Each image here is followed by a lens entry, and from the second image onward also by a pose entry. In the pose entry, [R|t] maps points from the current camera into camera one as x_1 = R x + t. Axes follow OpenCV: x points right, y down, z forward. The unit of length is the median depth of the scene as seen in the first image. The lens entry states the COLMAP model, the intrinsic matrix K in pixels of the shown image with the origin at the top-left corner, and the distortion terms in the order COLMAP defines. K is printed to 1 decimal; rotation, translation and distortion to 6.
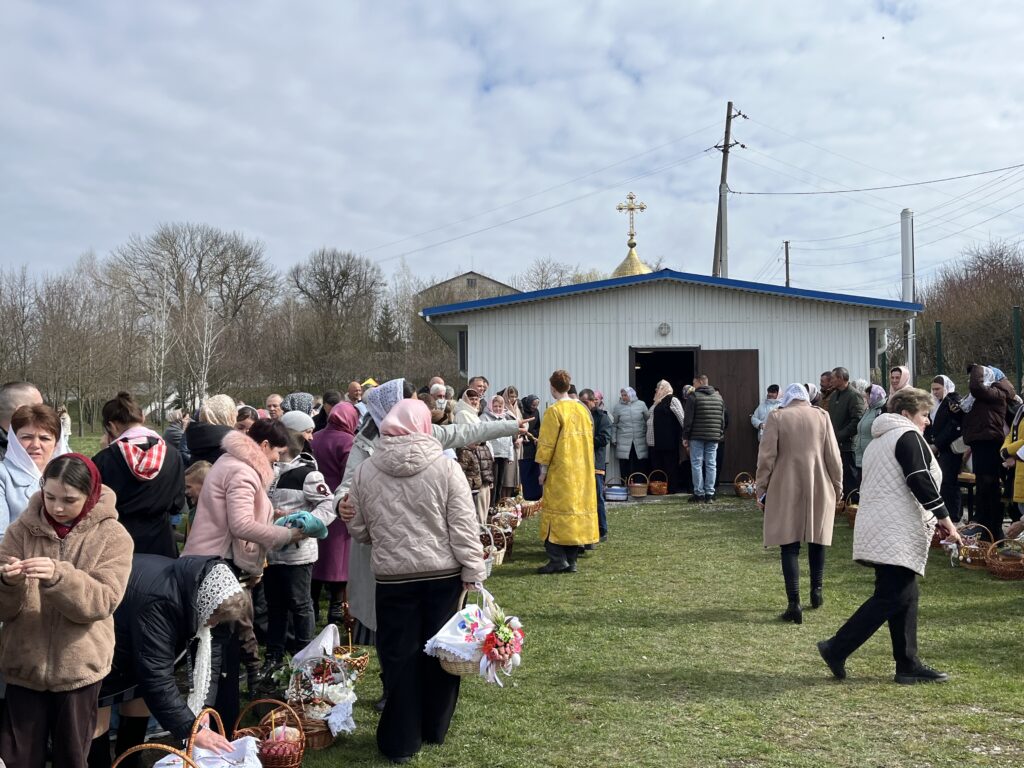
lens RADIAL K [[965.3, 0, 511.3], [0, 965.3, 397.1], [0, 0, 1]] dist [0.101992, -0.203848]
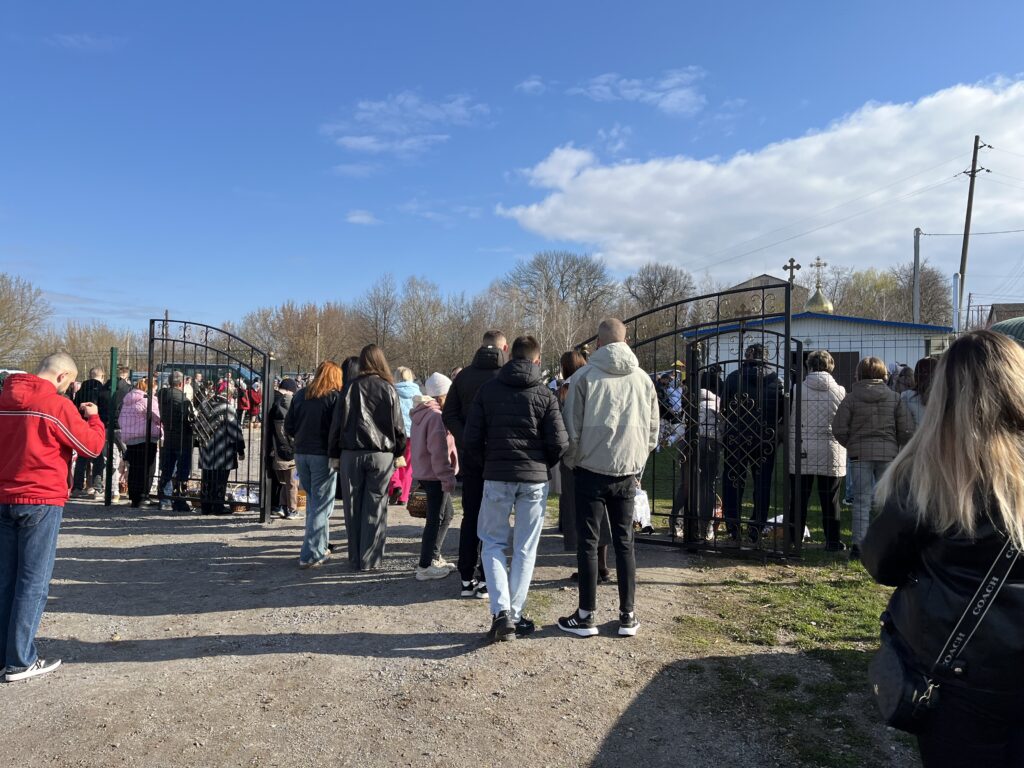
lens RADIAL K [[790.0, 0, 512.0], [0, 790.0, 384.0], [0, 0, 1]] dist [0.059726, -0.060285]
pose [[0.934116, 0.007449, -0.356892, 0.024002], [-0.002440, 0.999892, 0.014485, -0.000486], [0.356961, -0.012660, 0.934033, -0.103011]]
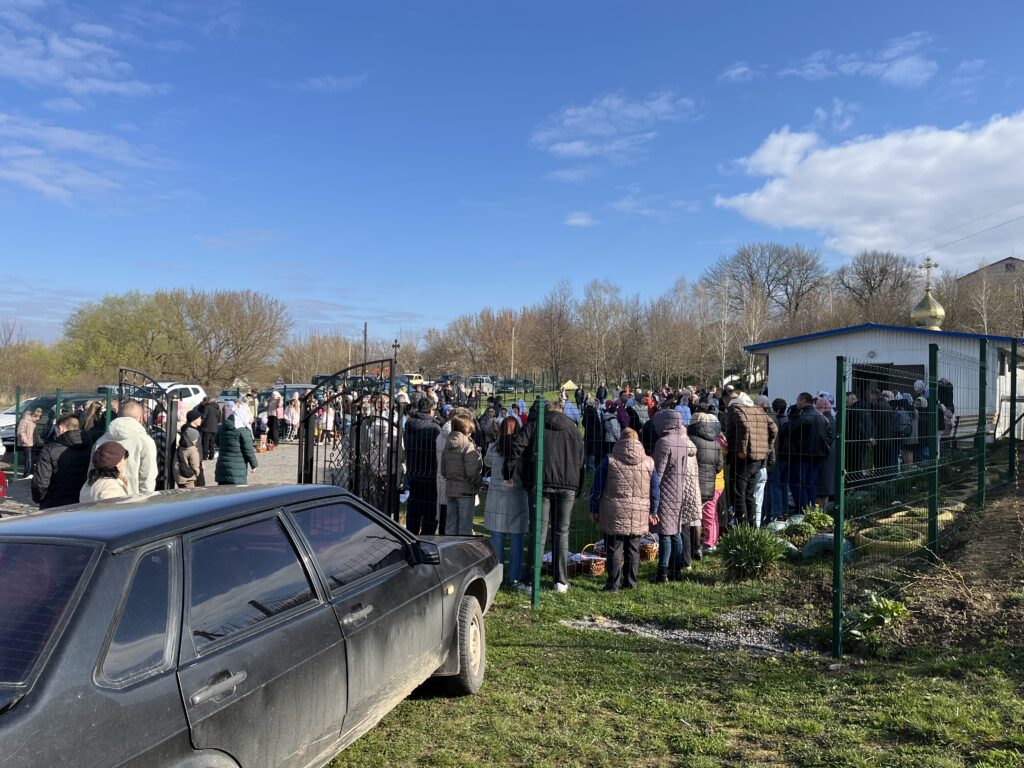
lens RADIAL K [[784.2, 0, 512.0], [0, 784.2, 384.0], [0, 0, 1]] dist [0.069352, -0.066991]
pose [[0.789257, 0.006521, -0.614028, 0.075981], [0.007404, 0.999770, 0.020134, -0.006735], [0.614018, -0.020437, 0.789027, -0.087489]]
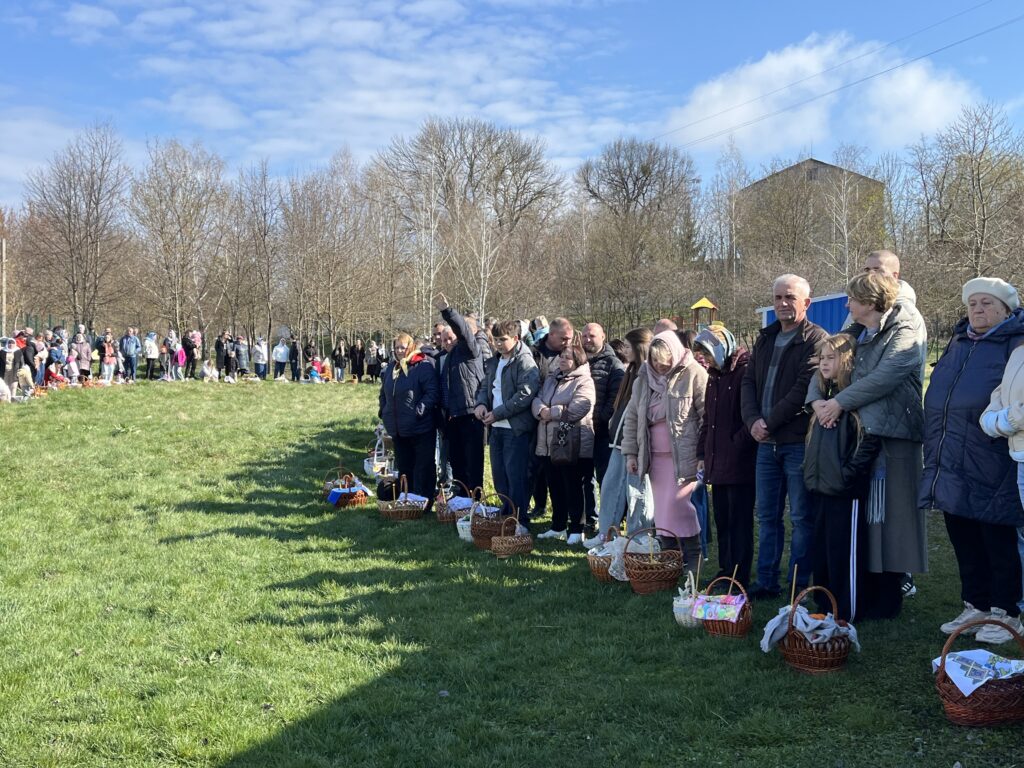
lens RADIAL K [[1100.2, 0, 512.0], [0, 1100.2, 384.0], [0, 0, 1]] dist [0.093104, -0.168319]
pose [[0.963764, 0.000031, -0.266755, -0.038052], [0.012716, 0.998858, 0.046058, 0.003013], [0.266451, -0.047781, 0.962663, 0.103350]]
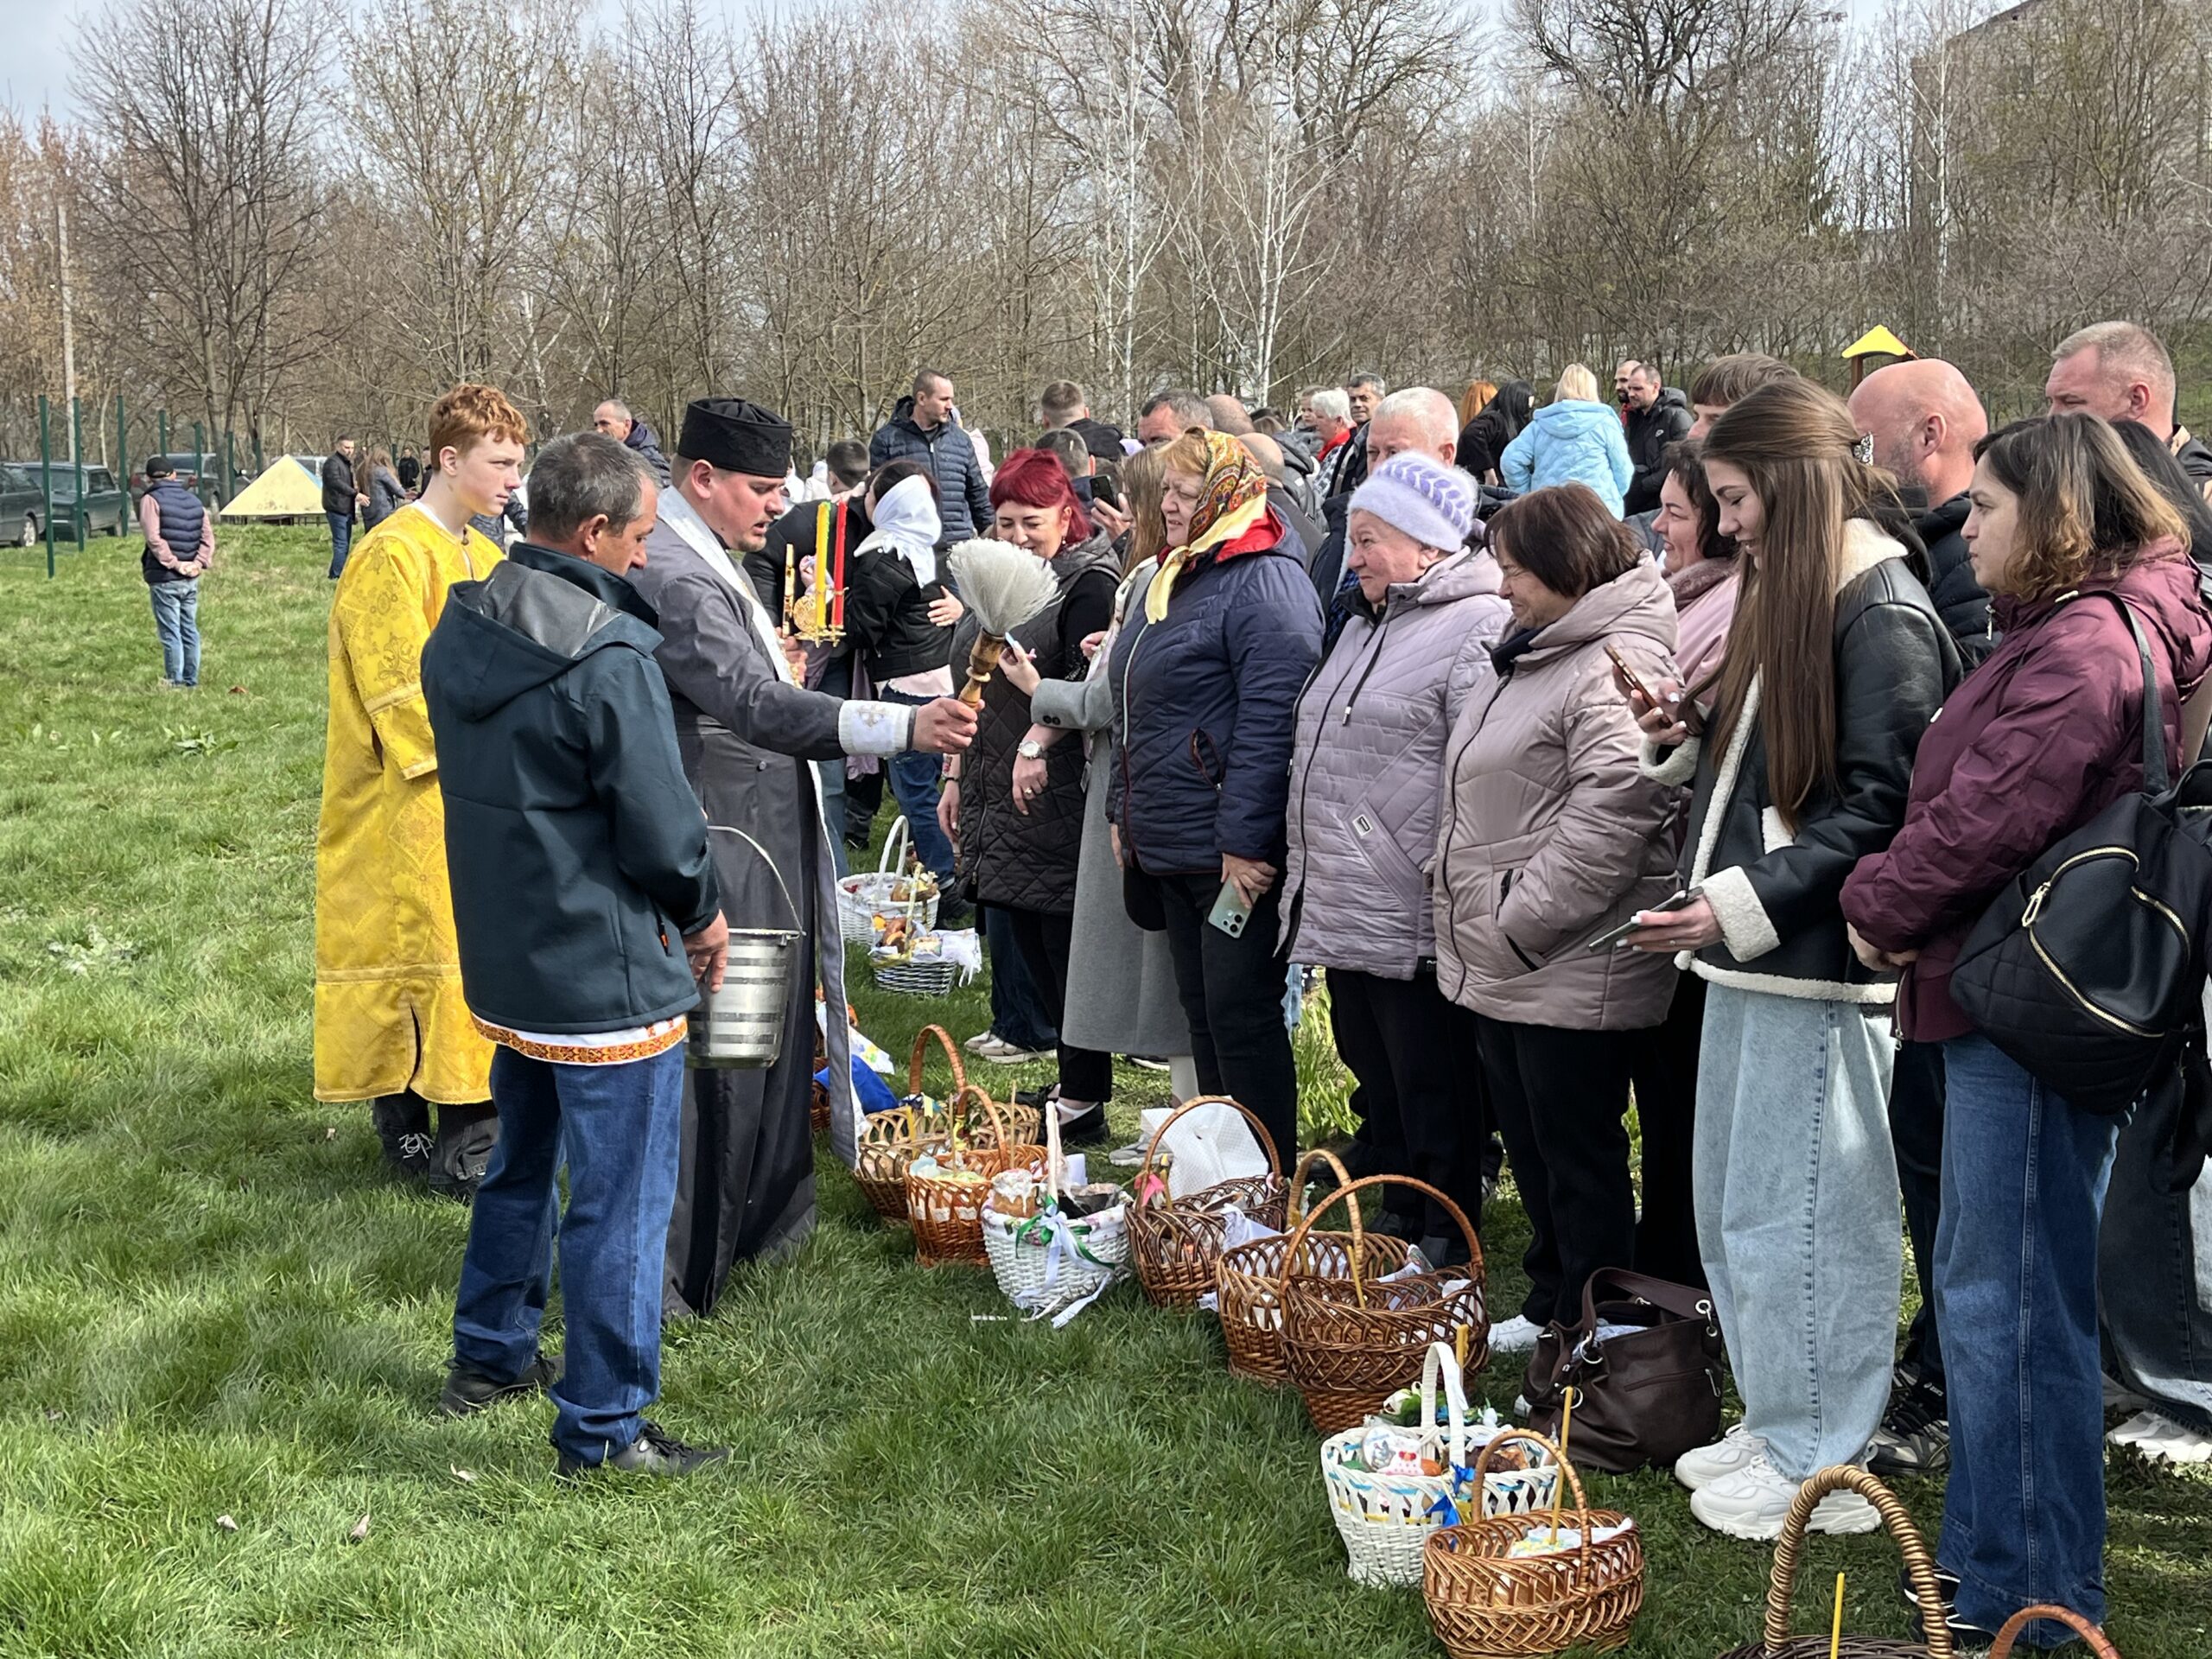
lens RADIAL K [[2650.3, 0, 1106.0], [0, 2650.3, 829.5], [0, 0, 1]] dist [0.132816, -0.363729]
pose [[0.938013, 0.028128, -0.345456, -0.051027], [0.023884, 0.989087, 0.145387, 0.002966], [0.345776, -0.144626, 0.927104, 0.141308]]
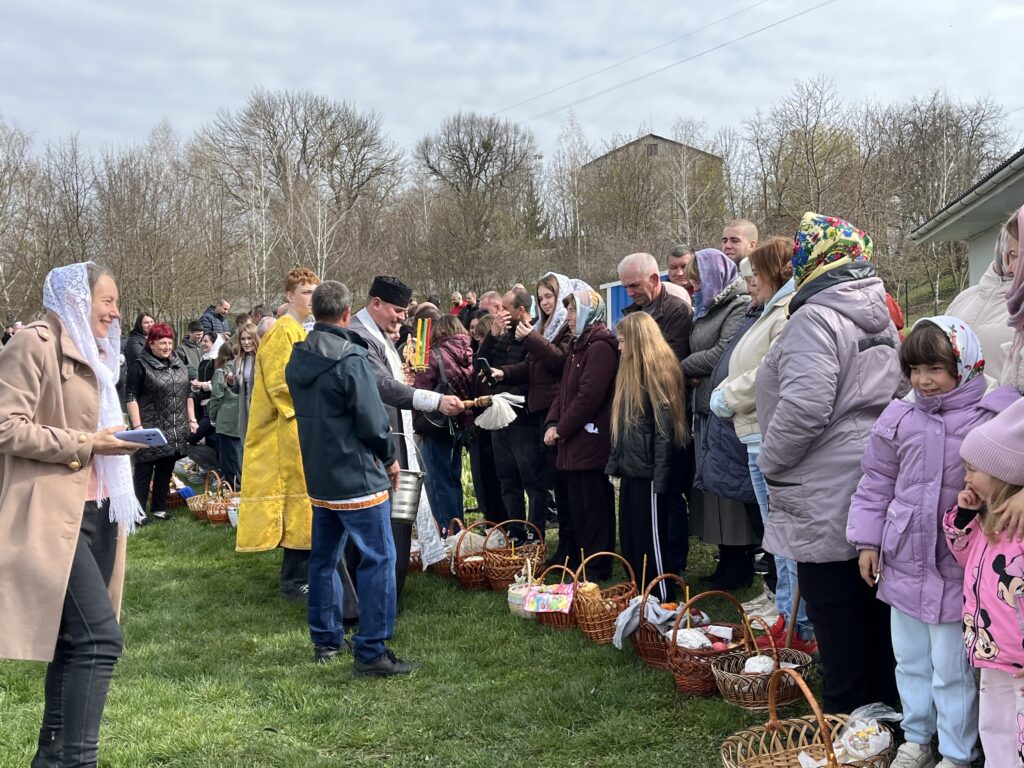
lens RADIAL K [[1132.8, 0, 512.0], [0, 1132.8, 384.0], [0, 0, 1]] dist [0.092887, -0.222502]
pose [[0.990620, -0.027531, -0.133844, -0.038019], [0.036354, 0.997292, 0.063929, 0.003203], [0.131721, -0.068195, 0.988938, 0.106295]]
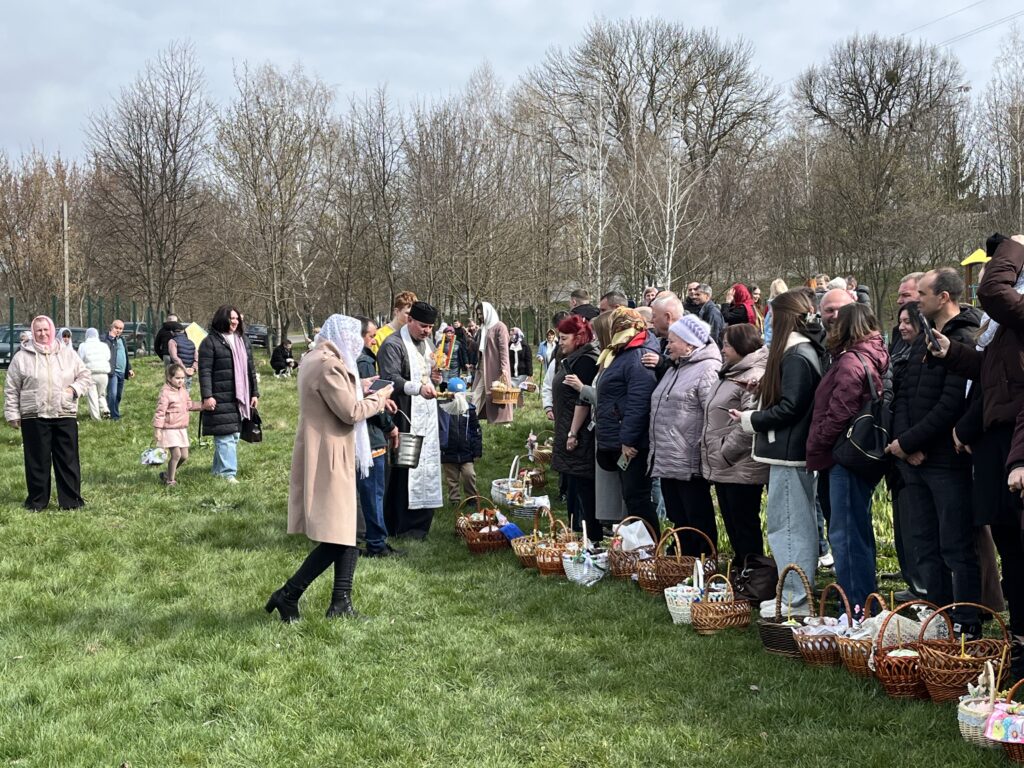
lens RADIAL K [[1440.0, 0, 512.0], [0, 1440.0, 384.0], [0, 0, 1]] dist [0.226644, -0.856133]
pose [[0.918675, -0.012203, -0.394827, -0.039893], [0.034825, 0.998133, 0.050180, 0.002827], [0.393477, -0.059848, 0.917384, 0.108998]]
